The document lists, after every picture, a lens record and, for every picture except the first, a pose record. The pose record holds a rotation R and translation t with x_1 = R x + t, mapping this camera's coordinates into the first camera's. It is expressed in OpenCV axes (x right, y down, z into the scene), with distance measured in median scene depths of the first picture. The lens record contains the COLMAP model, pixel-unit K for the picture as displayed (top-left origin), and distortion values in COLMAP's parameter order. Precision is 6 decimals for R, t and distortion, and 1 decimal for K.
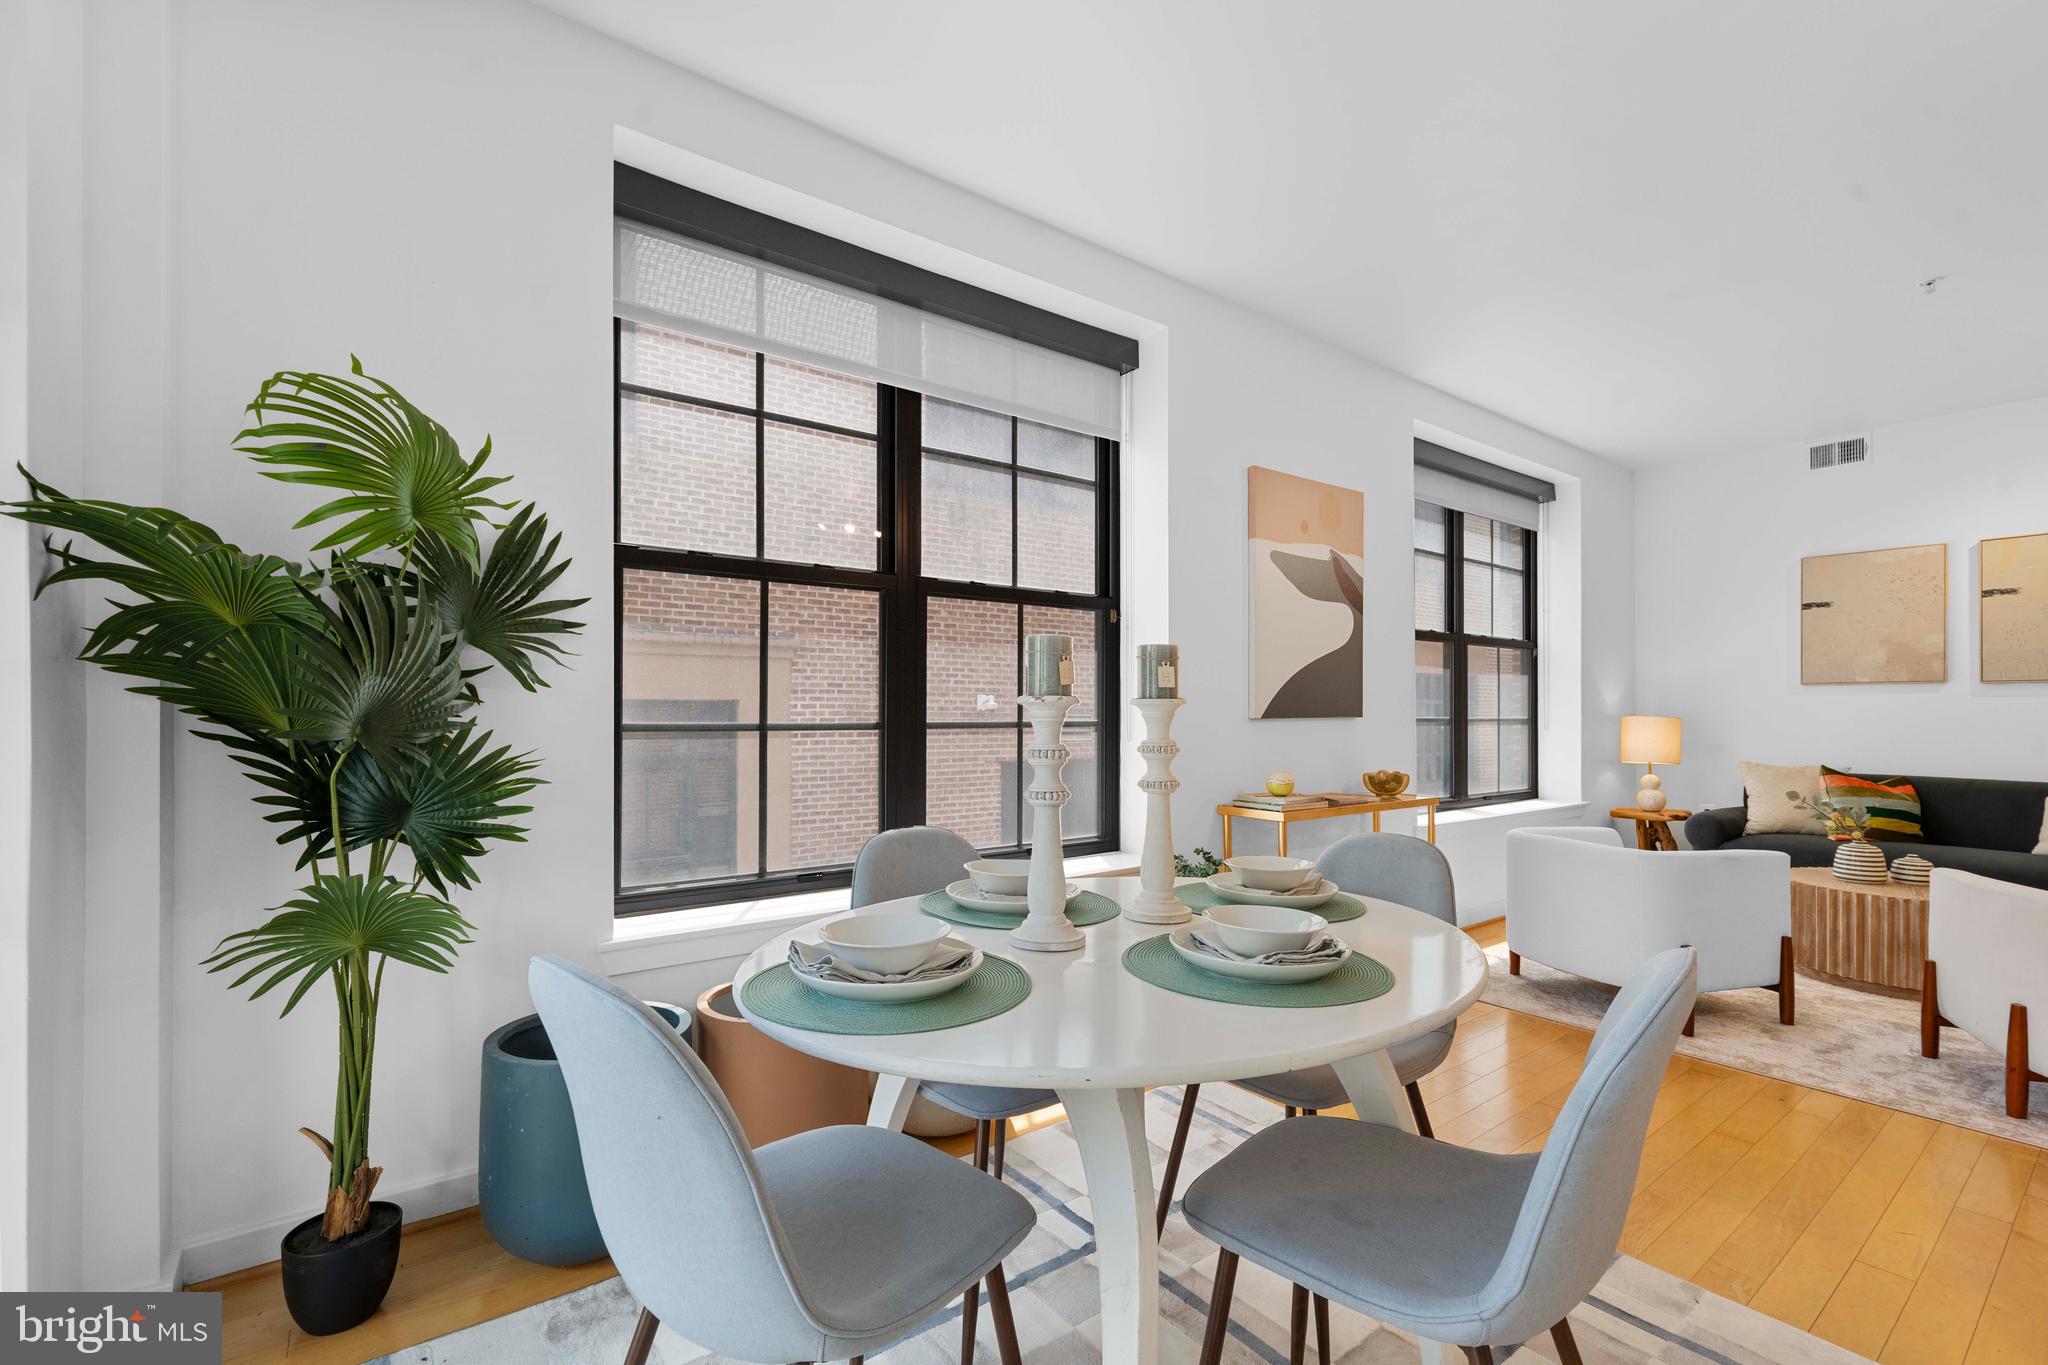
lens RADIAL K [[872.8, 0, 1026.4], [0, 872.8, 716.2], [0, 0, 1]] dist [-0.003612, 0.001546]
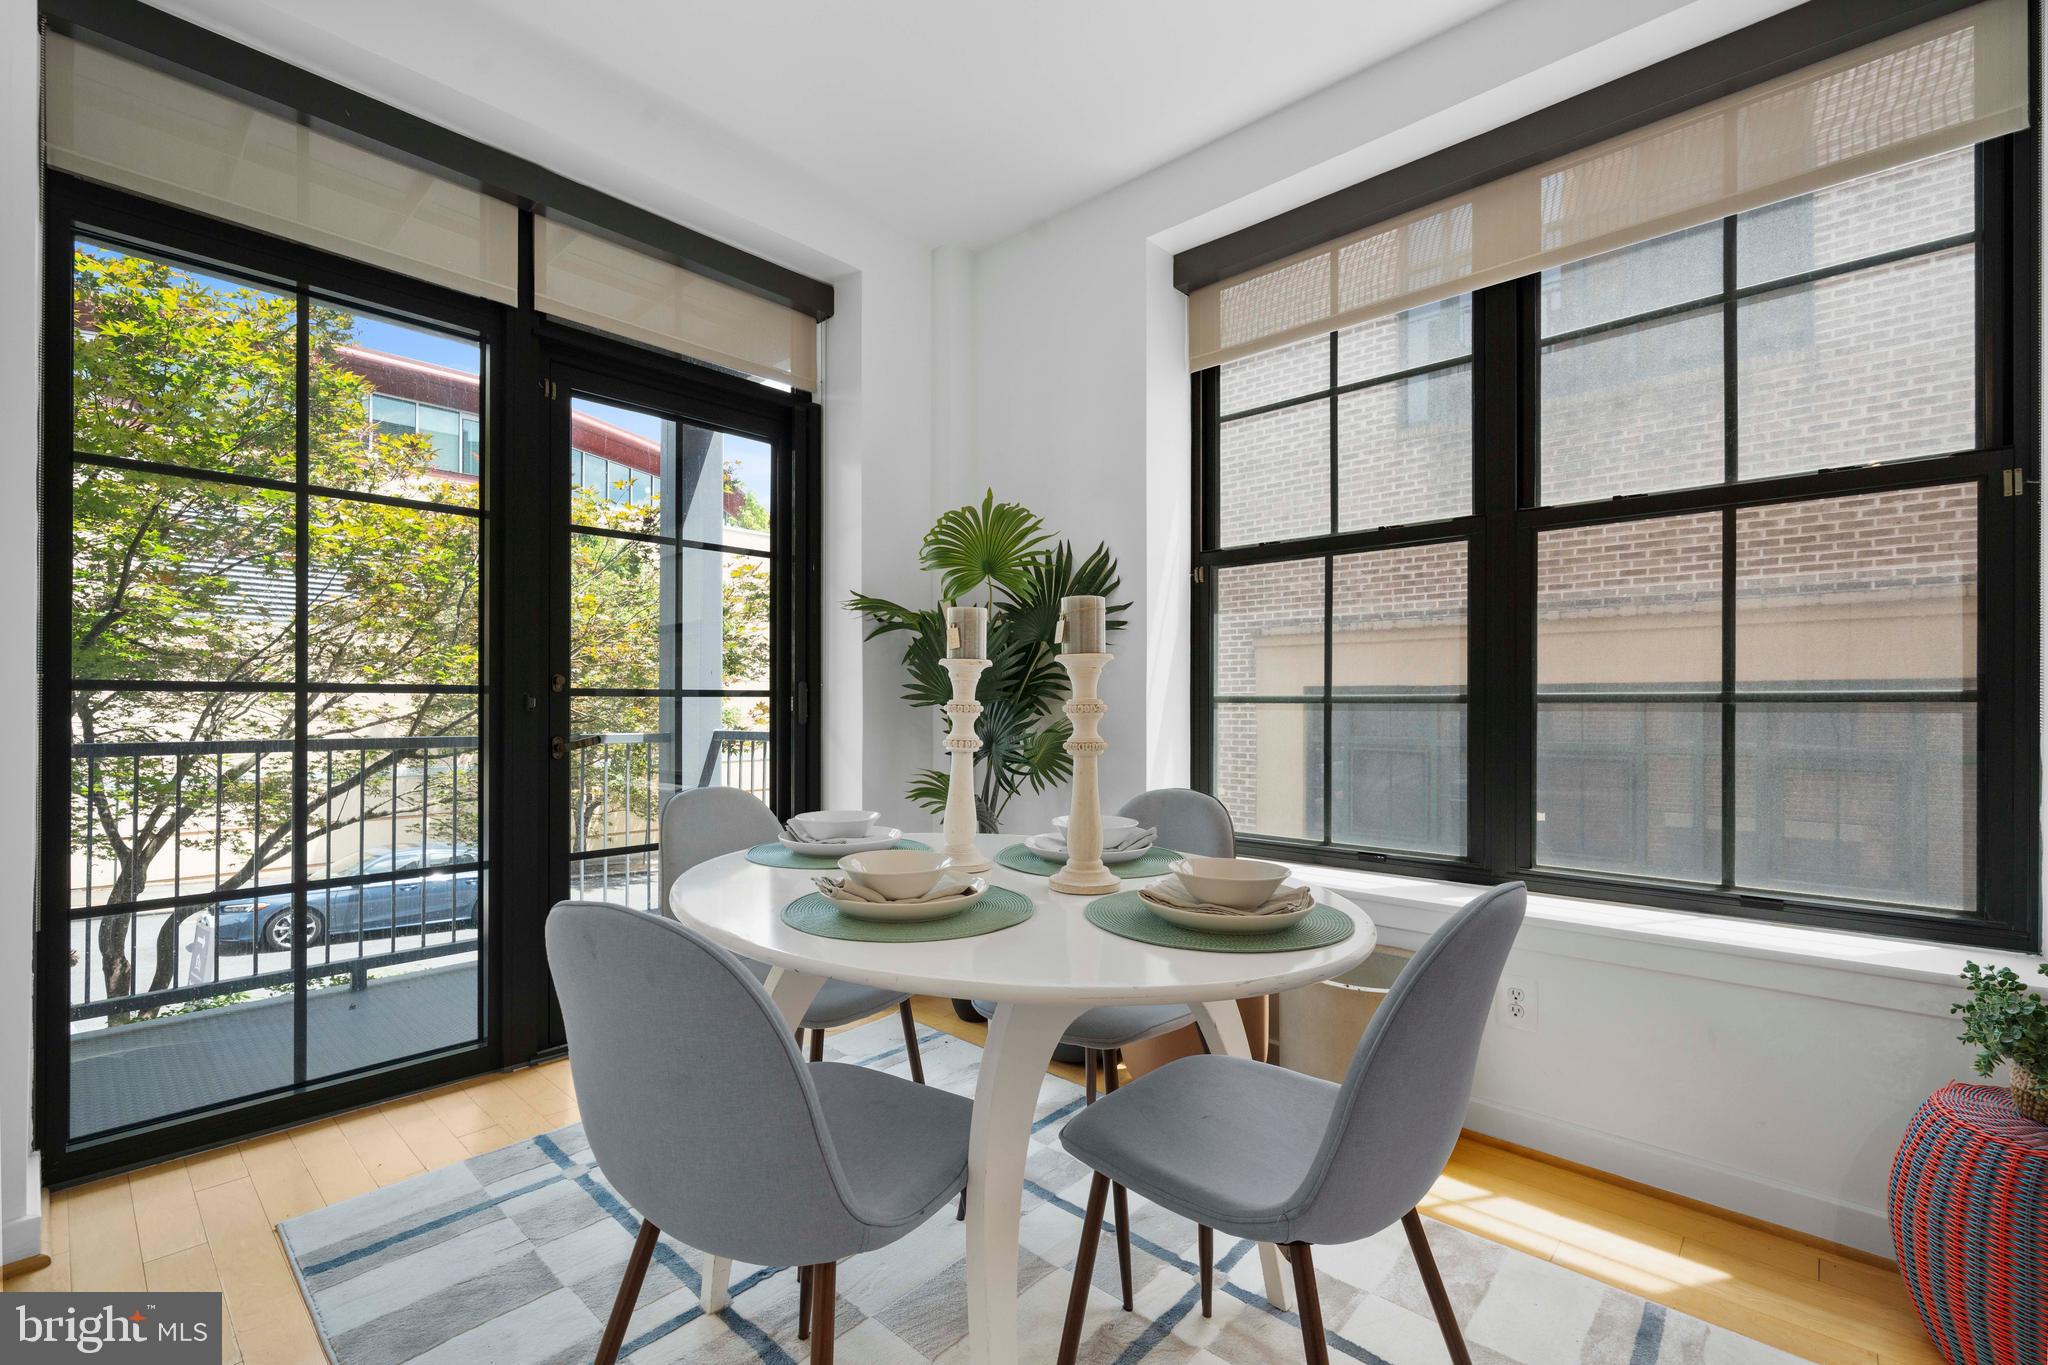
lens RADIAL K [[872.8, 0, 1012.0], [0, 872.8, 697.0], [0, 0, 1]] dist [-0.003612, 0.001546]
pose [[0.190173, -0.008444, -0.981714, 0.503494], [-0.003594, 0.999950, -0.009297, 0.015912], [0.981744, 0.005297, 0.190134, 0.360419]]
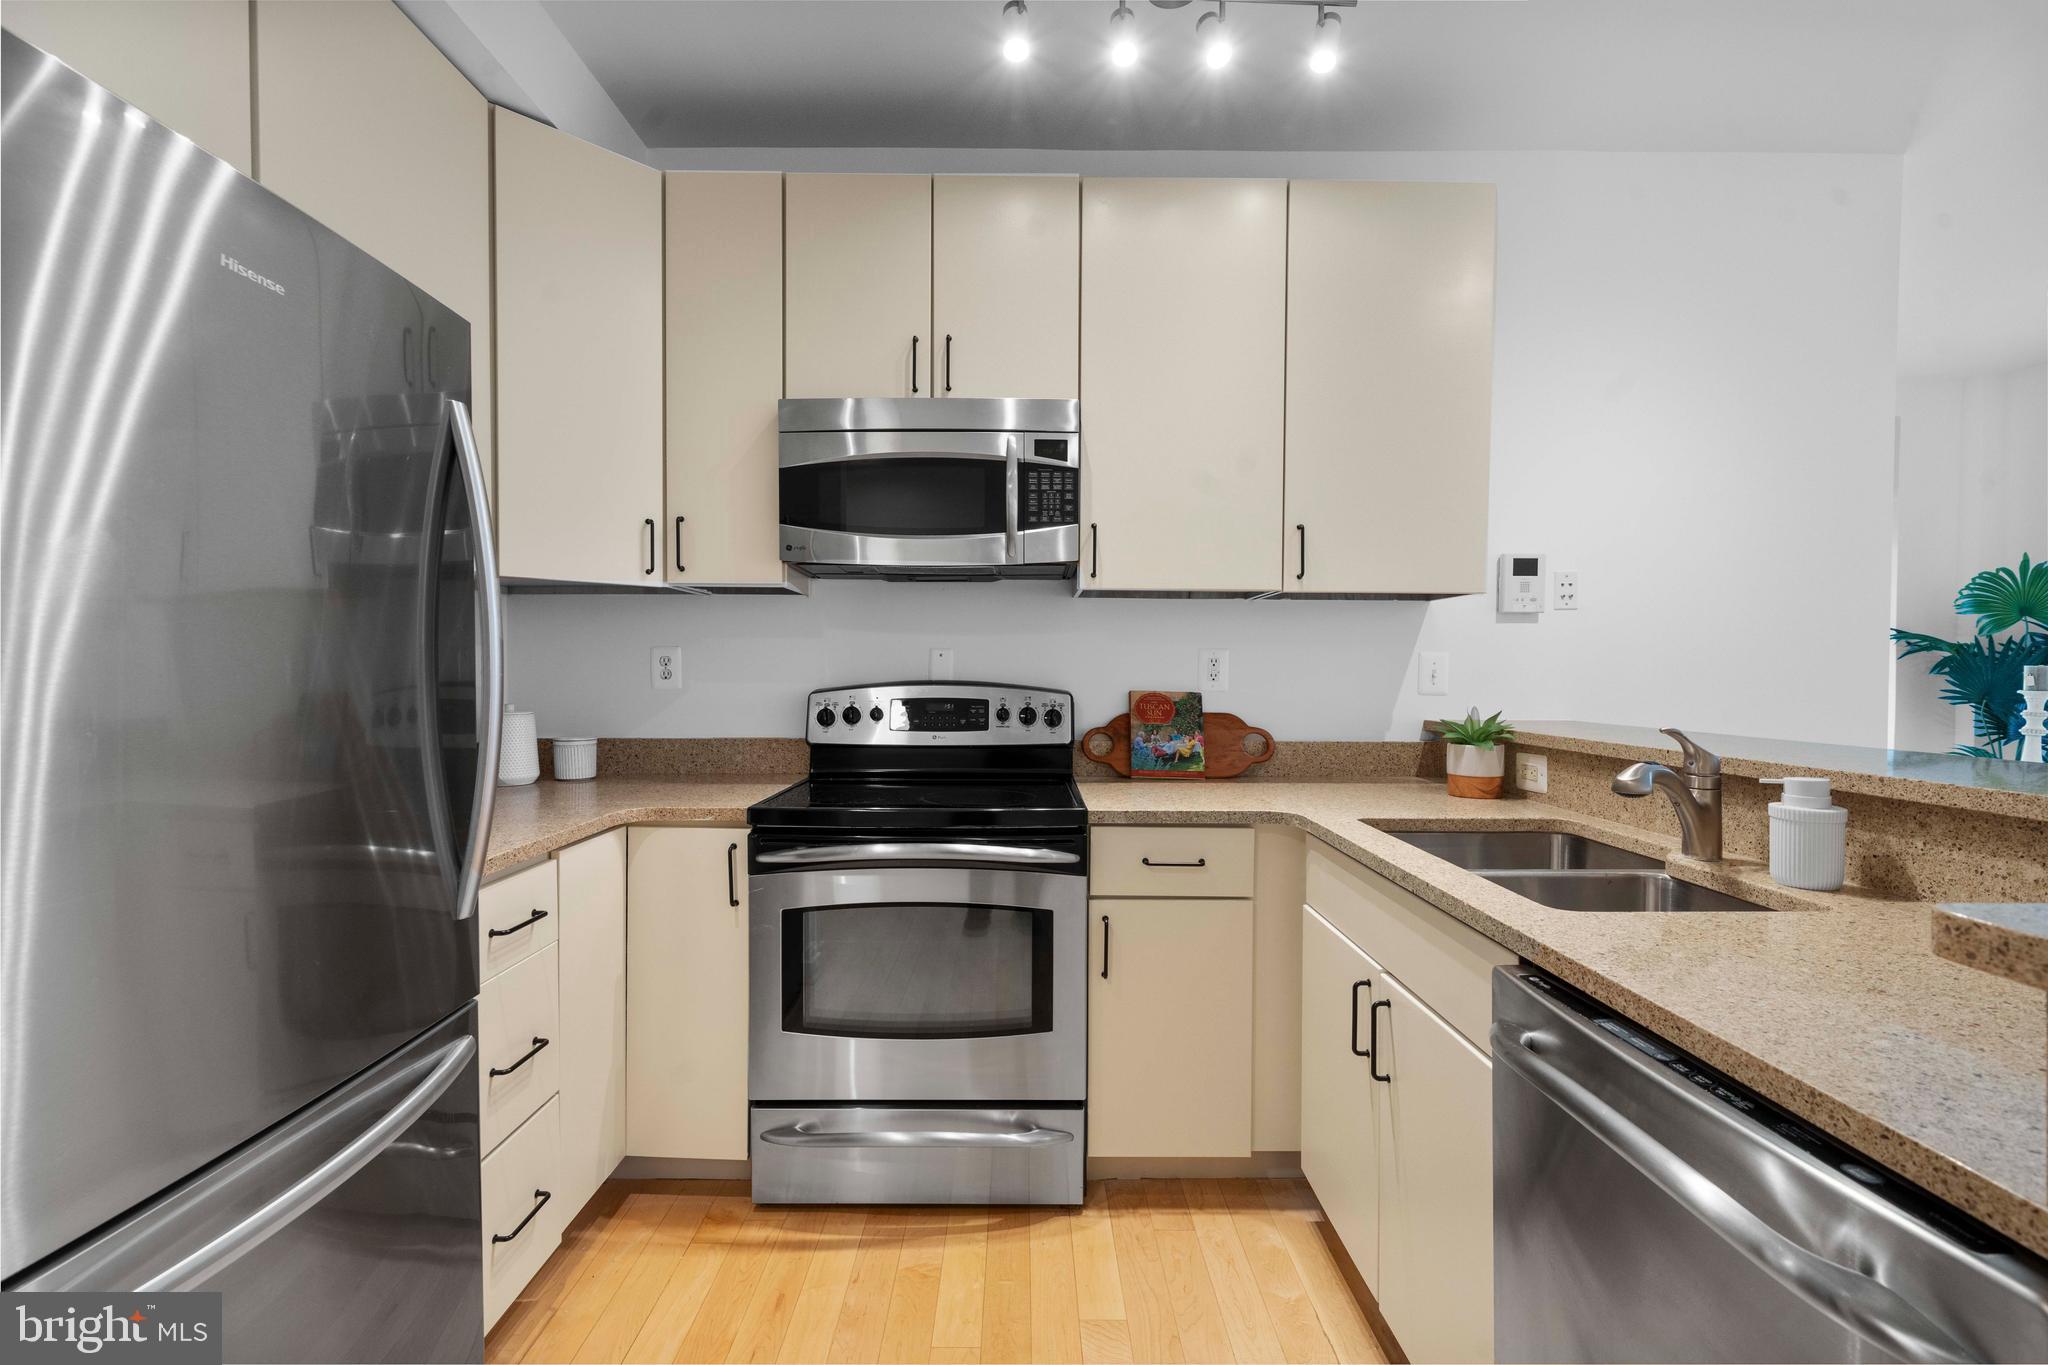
lens RADIAL K [[872.8, 0, 1029.1], [0, 872.8, 685.5], [0, 0, 1]] dist [-0.003612, 0.001546]
pose [[-0.583332, 0.015437, -0.812087, 1.544385], [-0.002217, 0.999785, 0.020597, -0.035168], [0.812231, 0.013816, -0.583172, 0.060104]]
